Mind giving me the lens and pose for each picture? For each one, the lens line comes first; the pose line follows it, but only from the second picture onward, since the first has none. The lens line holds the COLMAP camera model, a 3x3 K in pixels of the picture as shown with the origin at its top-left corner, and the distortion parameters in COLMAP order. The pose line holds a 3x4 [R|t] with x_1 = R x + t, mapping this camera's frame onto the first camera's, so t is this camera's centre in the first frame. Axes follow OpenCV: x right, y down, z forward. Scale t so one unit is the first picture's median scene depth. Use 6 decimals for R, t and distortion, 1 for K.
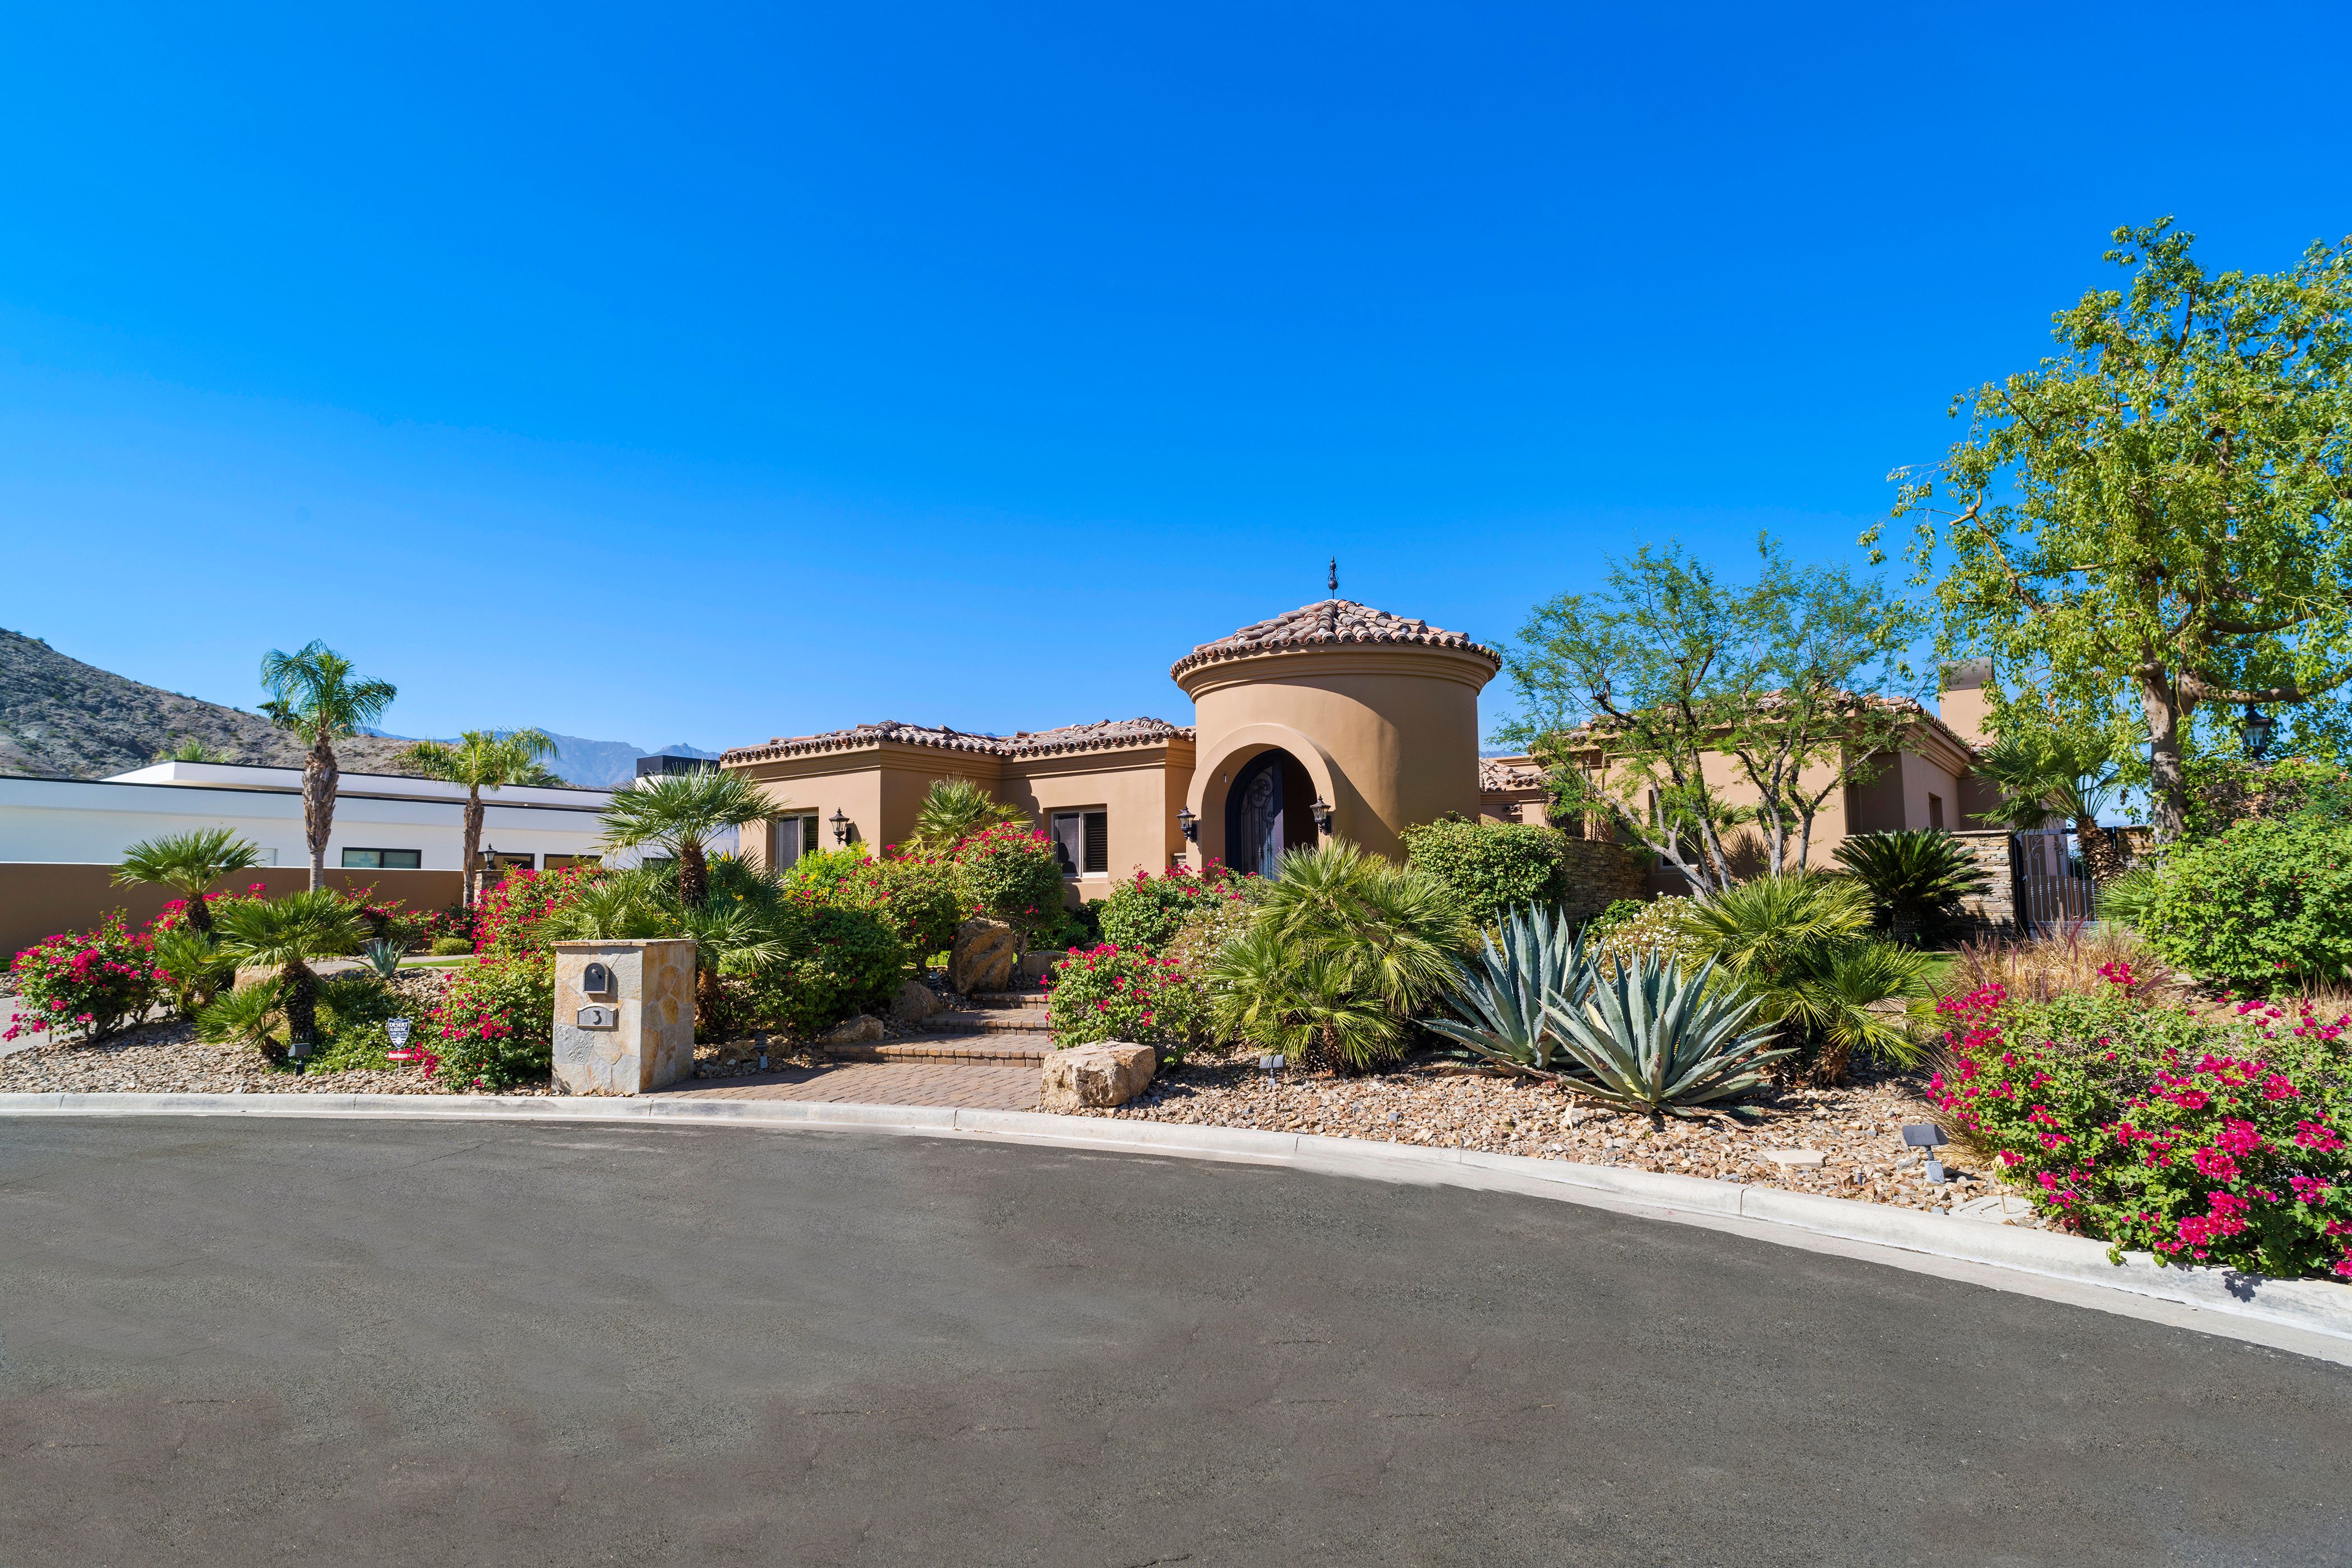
lens RADIAL K [[1316.7, 0, 1173.8], [0, 1316.7, 772.7], [0, 0, 1]] dist [-0.067681, 0.045574]
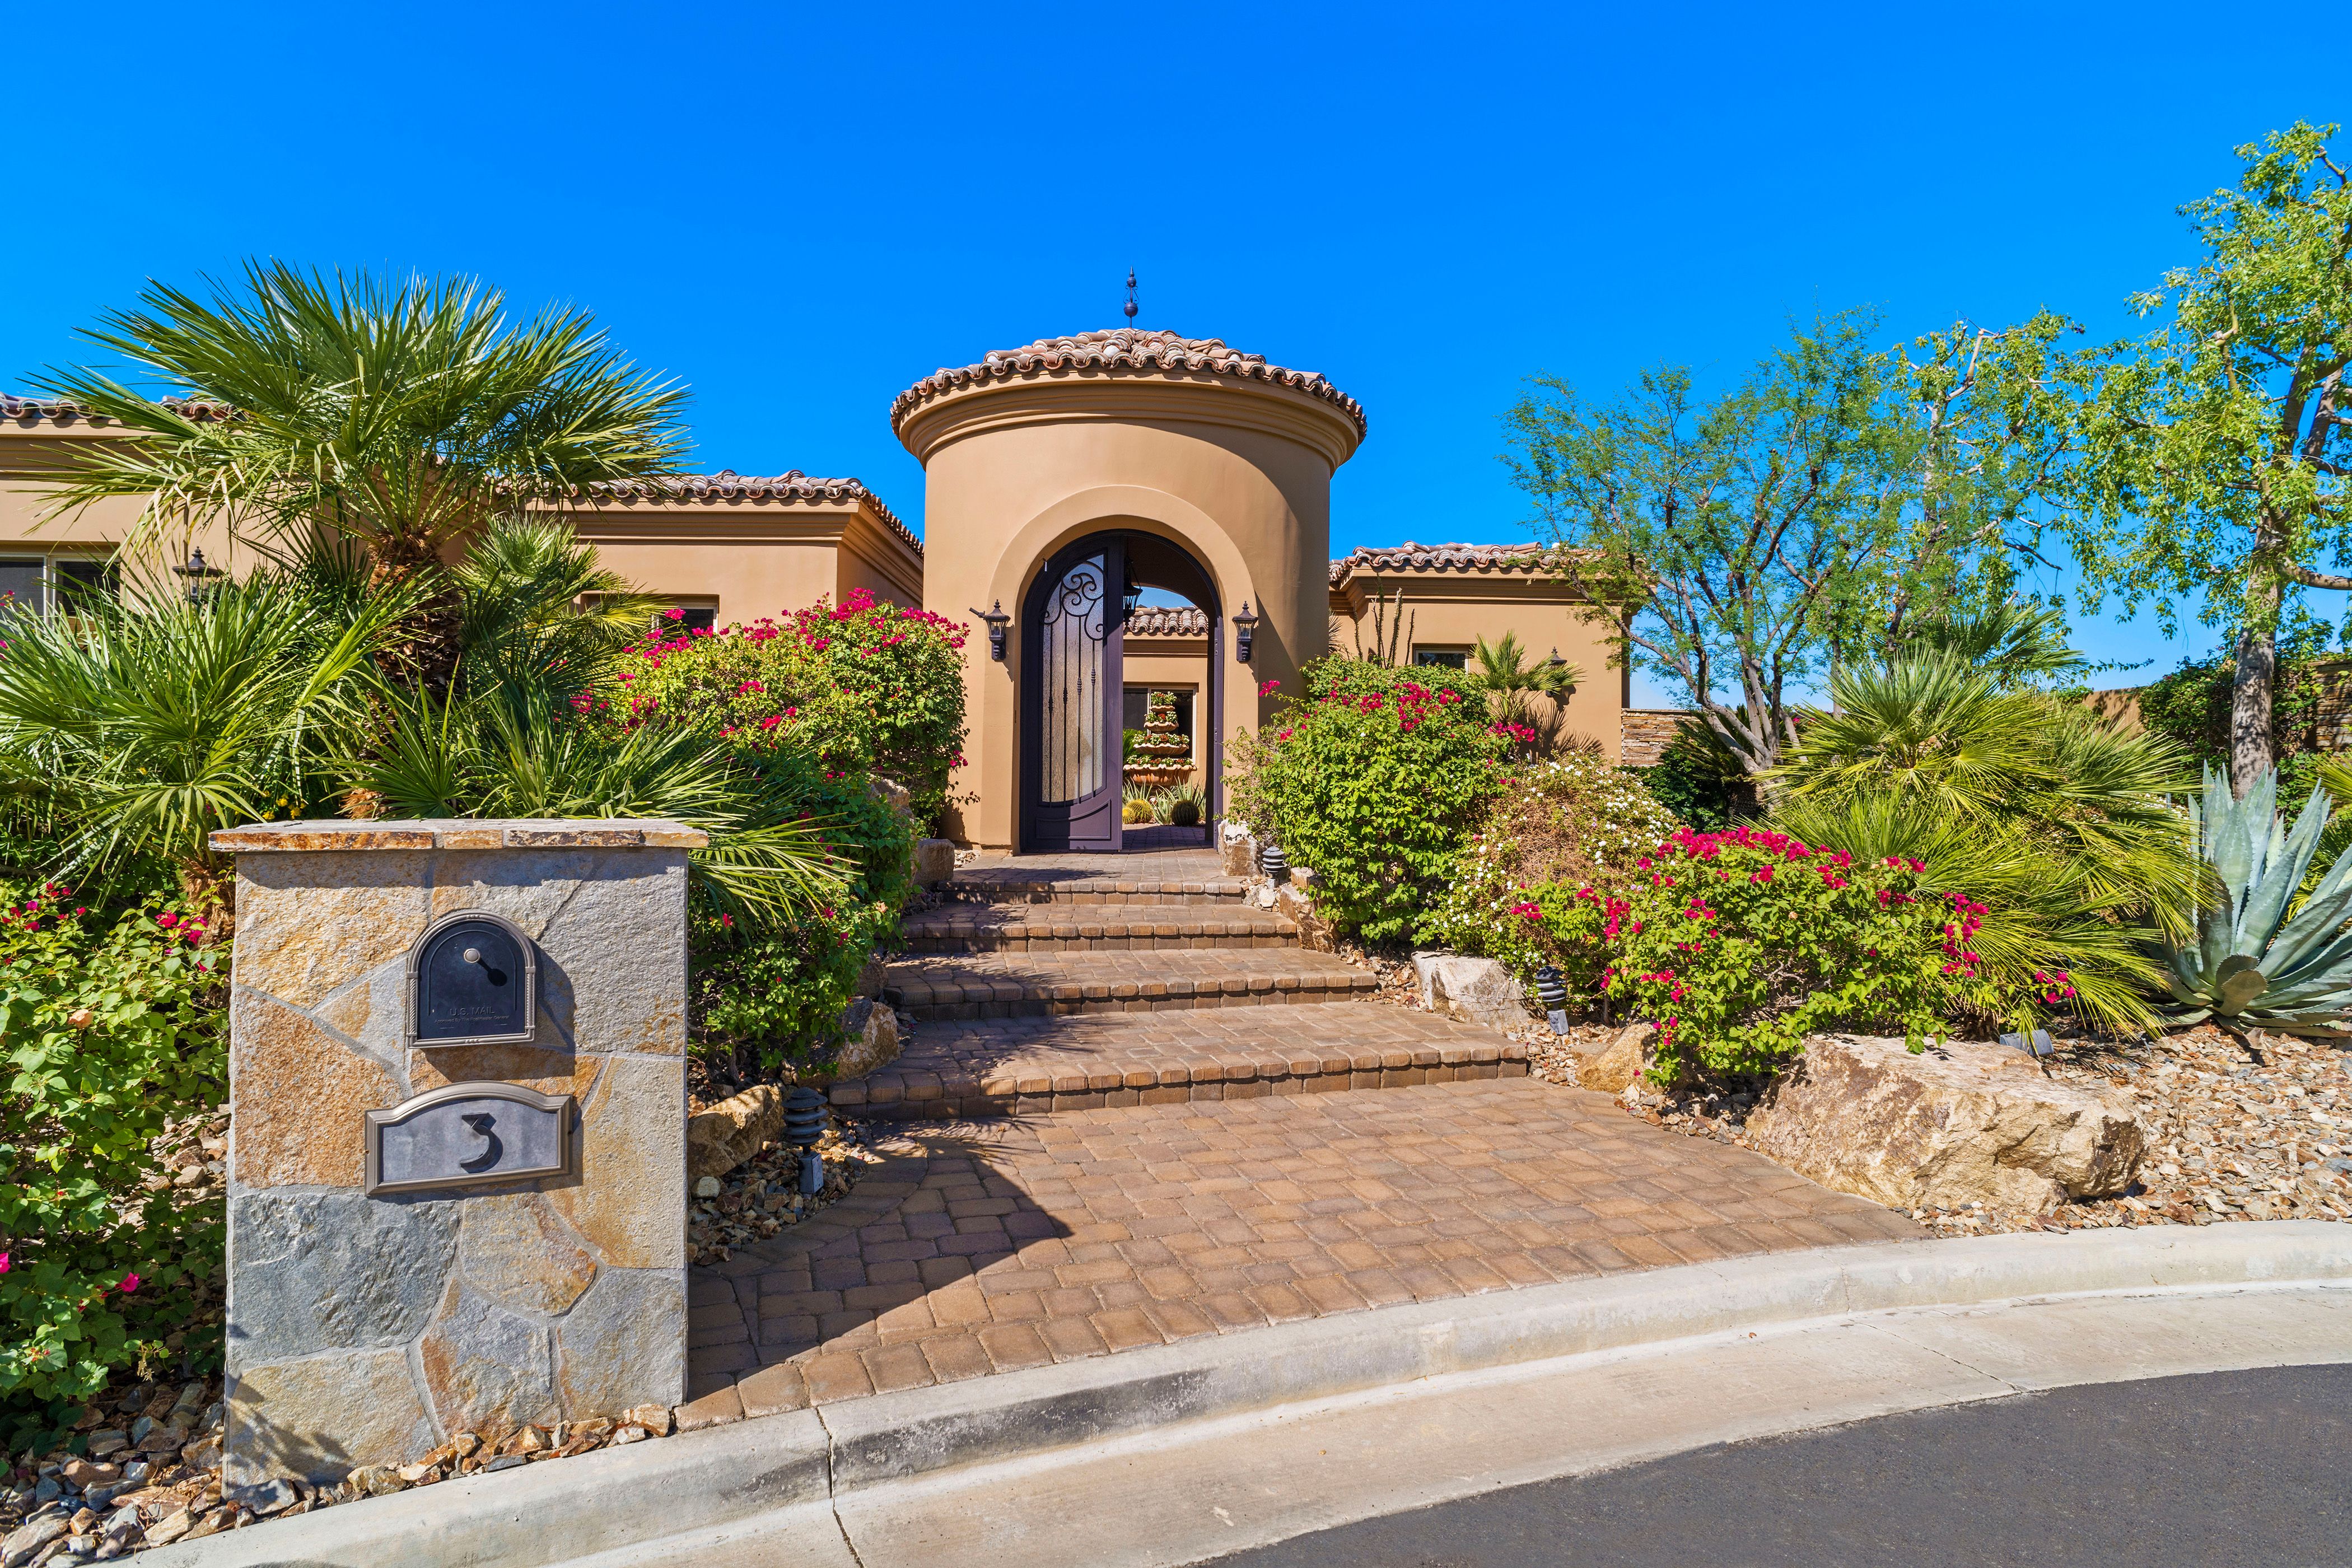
lens RADIAL K [[1316.7, 0, 1173.8], [0, 1316.7, 772.7], [0, 0, 1]] dist [-0.067681, 0.045574]
pose [[0.792782, 0.023948, 0.609034, -0.496603], [-0.081459, 0.994427, 0.066934, 0.094302], [-0.604037, -0.102675, 0.790315, 0.748046]]
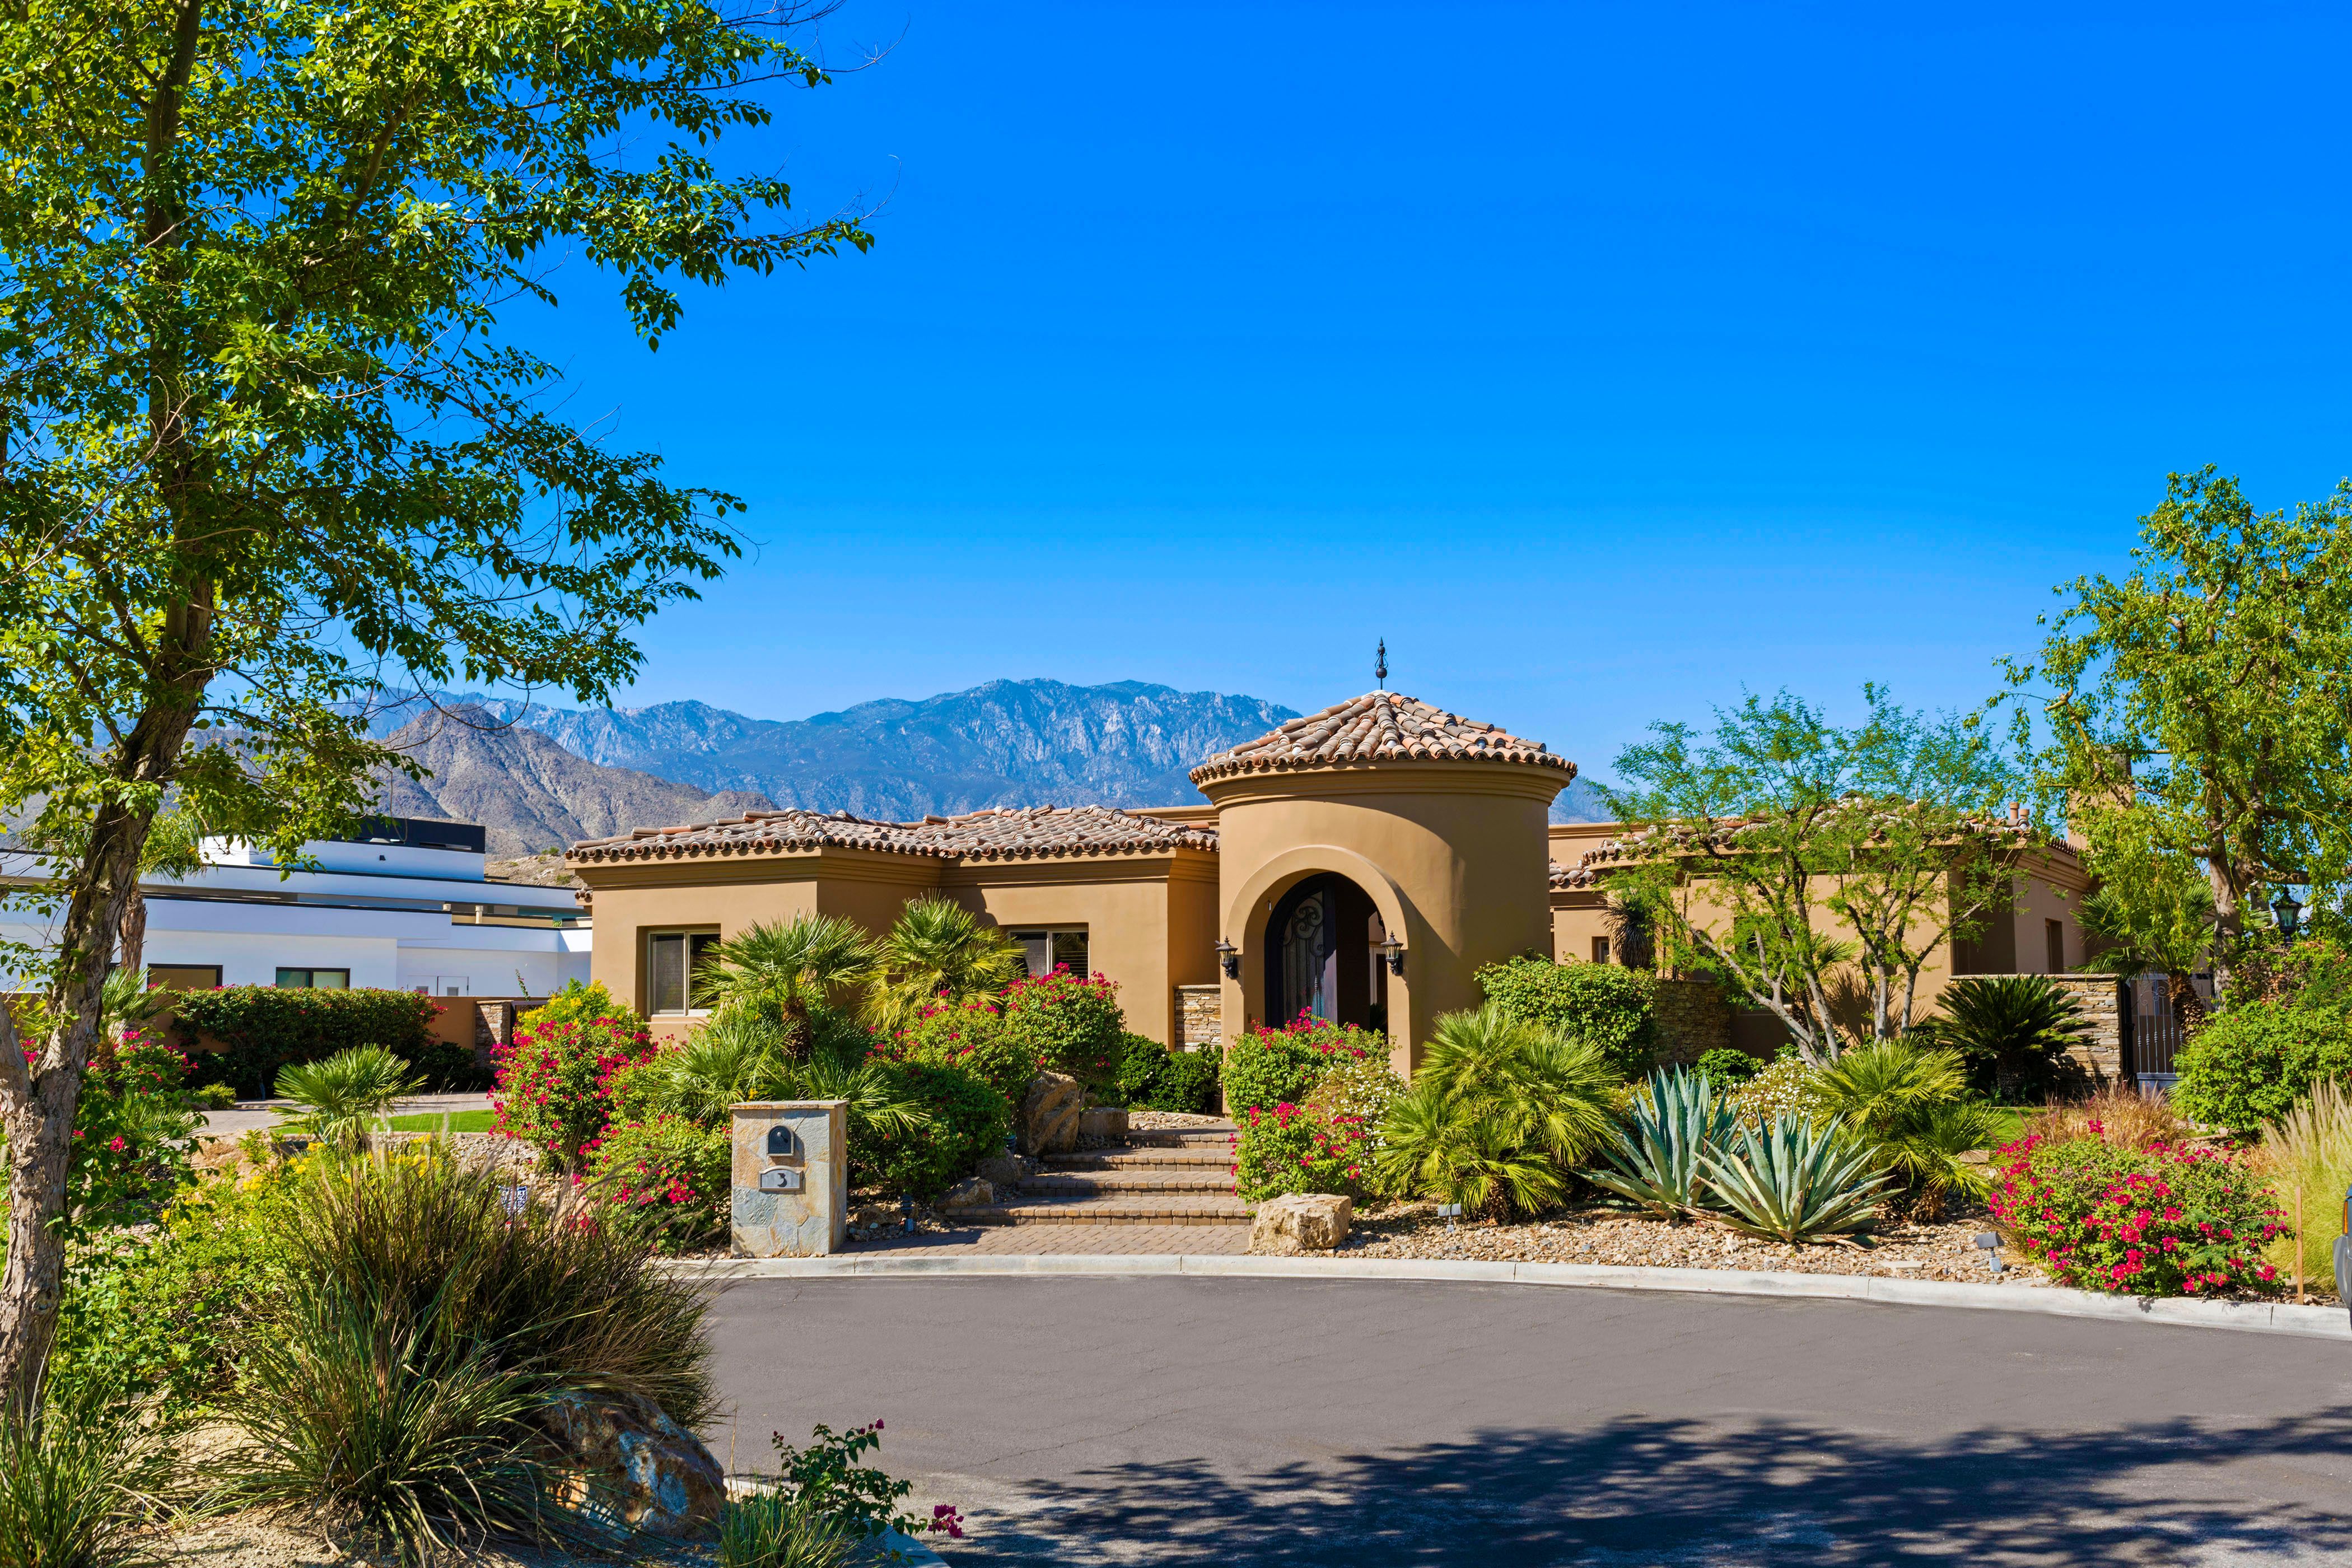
lens RADIAL K [[2335.6, 0, 1176.0], [0, 2335.6, 784.0], [0, 0, 1]] dist [0.003733, -0.151262]
pose [[0.988477, 0.016660, 0.150450, -0.425116], [-0.017138, 0.999851, 0.001880, -0.129625], [-0.150397, -0.004437, 0.988616, -0.849983]]
